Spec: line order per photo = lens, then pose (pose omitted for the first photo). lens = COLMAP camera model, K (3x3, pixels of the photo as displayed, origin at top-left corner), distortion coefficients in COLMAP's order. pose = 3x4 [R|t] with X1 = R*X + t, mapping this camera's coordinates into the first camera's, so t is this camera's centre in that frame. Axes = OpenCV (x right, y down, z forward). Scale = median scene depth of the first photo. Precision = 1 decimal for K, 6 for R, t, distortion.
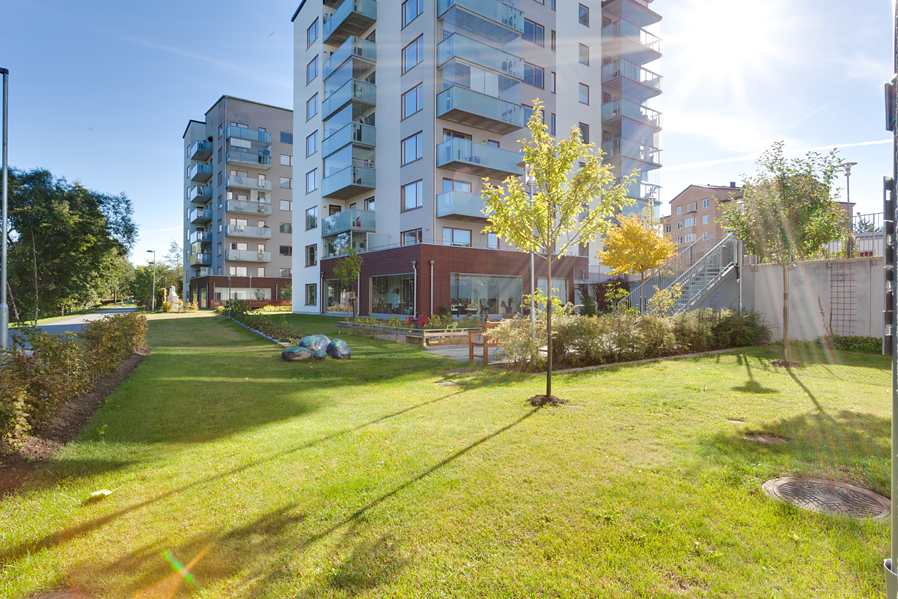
lens RADIAL K [[508.6, 0, 449.0], [0, 508.6, 299.5], [0, 0, 1]] dist [-0.001289, -0.000459]
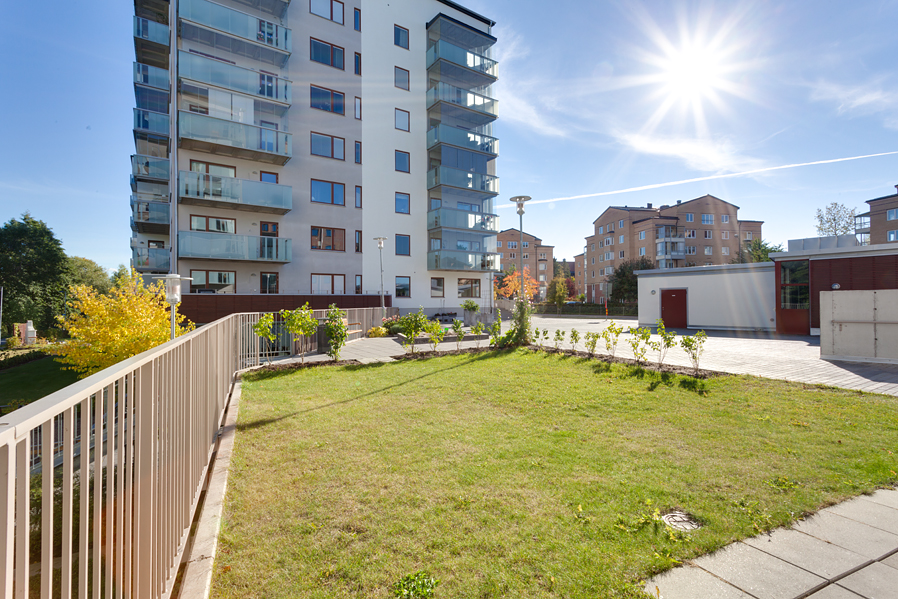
lens RADIAL K [[430.7, 0, 449.0], [0, 430.7, 299.5], [0, 0, 1]] dist [0.004313, 0.000054]
pose [[0.999632, -0.011296, -0.024677, 0.352832], [0.011087, 0.999902, -0.008592, -0.059344], [0.024772, 0.008316, 0.999659, 0.193711]]
